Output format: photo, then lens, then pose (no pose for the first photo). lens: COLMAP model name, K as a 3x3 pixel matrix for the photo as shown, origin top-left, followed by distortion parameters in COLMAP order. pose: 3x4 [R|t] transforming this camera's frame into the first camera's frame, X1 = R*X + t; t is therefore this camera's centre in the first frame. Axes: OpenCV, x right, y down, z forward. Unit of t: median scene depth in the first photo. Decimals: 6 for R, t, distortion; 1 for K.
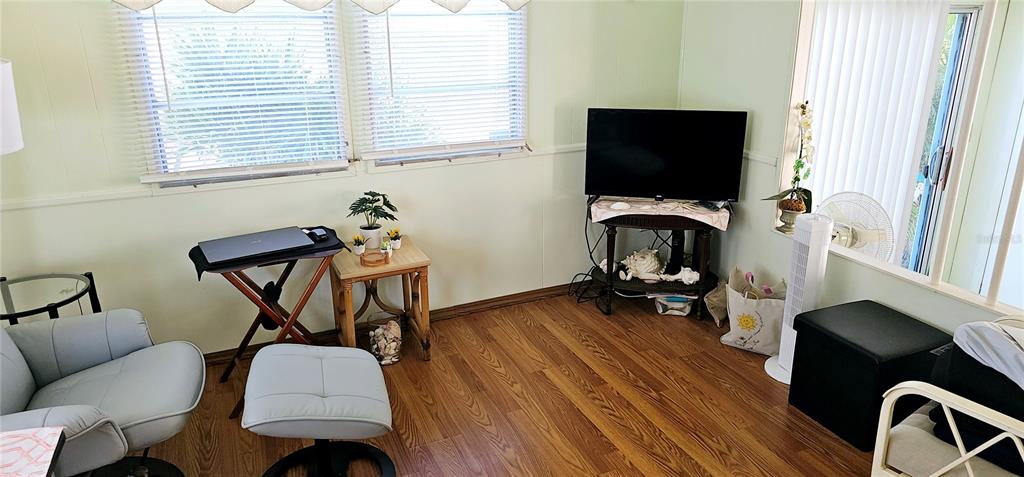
lens RADIAL K [[683.2, 0, 515.6], [0, 683.2, 237.8], [0, 0, 1]] dist [0.061185, -0.052812]
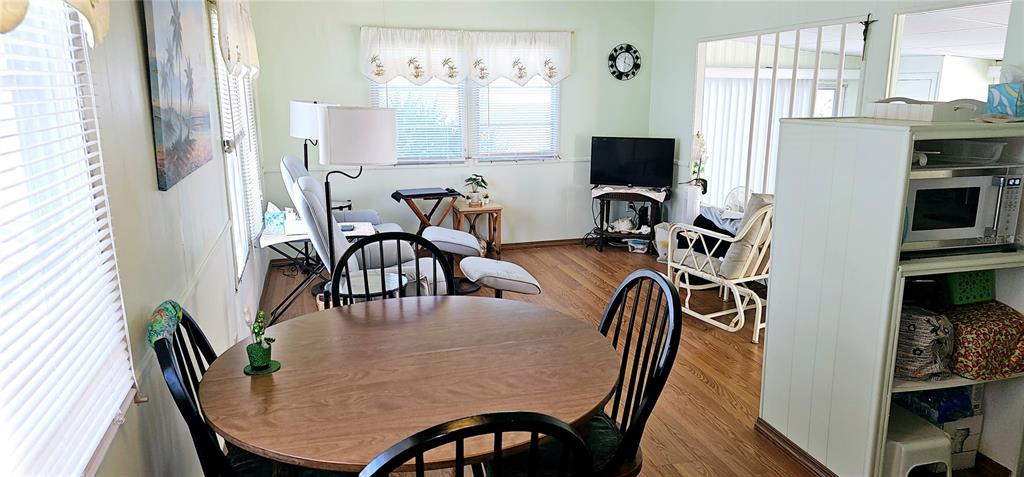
lens RADIAL K [[683.2, 0, 515.6], [0, 683.2, 237.8], [0, 0, 1]] dist [0.061185, -0.052812]
pose [[0.989297, 0.037259, -0.141077, 0.174619], [-0.051990, 0.993402, -0.102220, 0.287850], [0.136338, 0.108460, 0.984707, -0.838983]]
